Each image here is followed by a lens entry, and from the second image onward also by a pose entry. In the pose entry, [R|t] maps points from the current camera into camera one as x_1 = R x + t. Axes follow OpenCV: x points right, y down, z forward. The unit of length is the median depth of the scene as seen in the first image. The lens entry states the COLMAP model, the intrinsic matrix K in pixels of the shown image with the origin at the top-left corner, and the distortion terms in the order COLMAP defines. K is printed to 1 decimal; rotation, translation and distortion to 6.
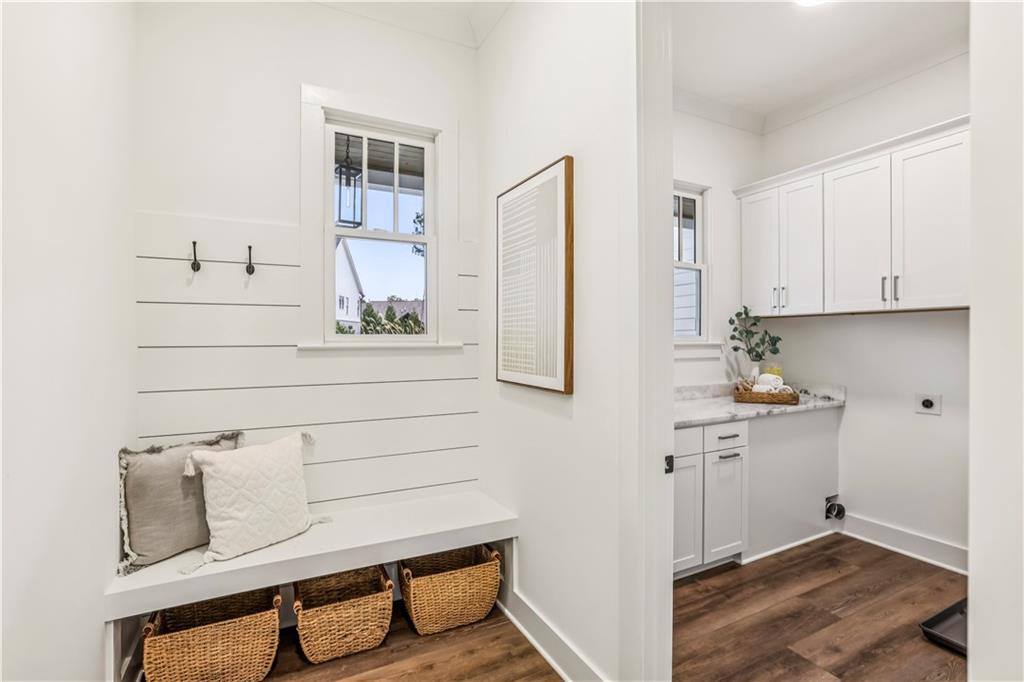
lens RADIAL K [[493.9, 0, 515.6], [0, 493.9, 339.2], [0, 0, 1]] dist [-0.005917, 0.004545]
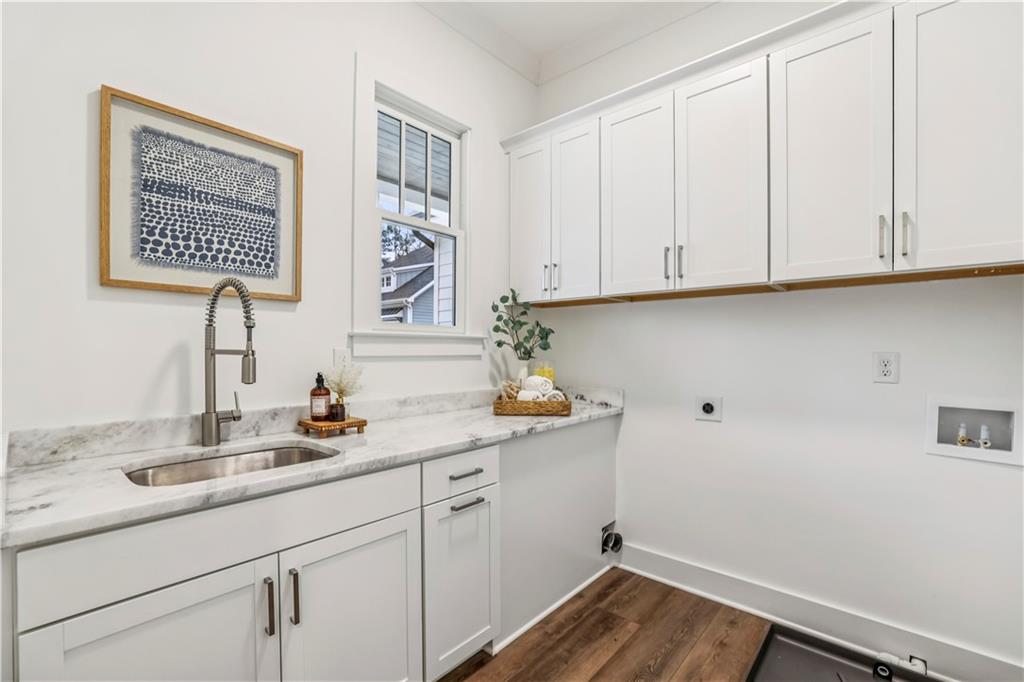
lens RADIAL K [[450.9, 0, 510.8], [0, 450.9, 346.9], [0, 0, 1]] dist [-0.014770, -0.000469]
pose [[0.940674, 0.007220, 0.339235, 0.235771], [-0.004922, 0.999959, -0.007635, 0.030844], [-0.339277, 0.005513, 0.940671, 0.355520]]
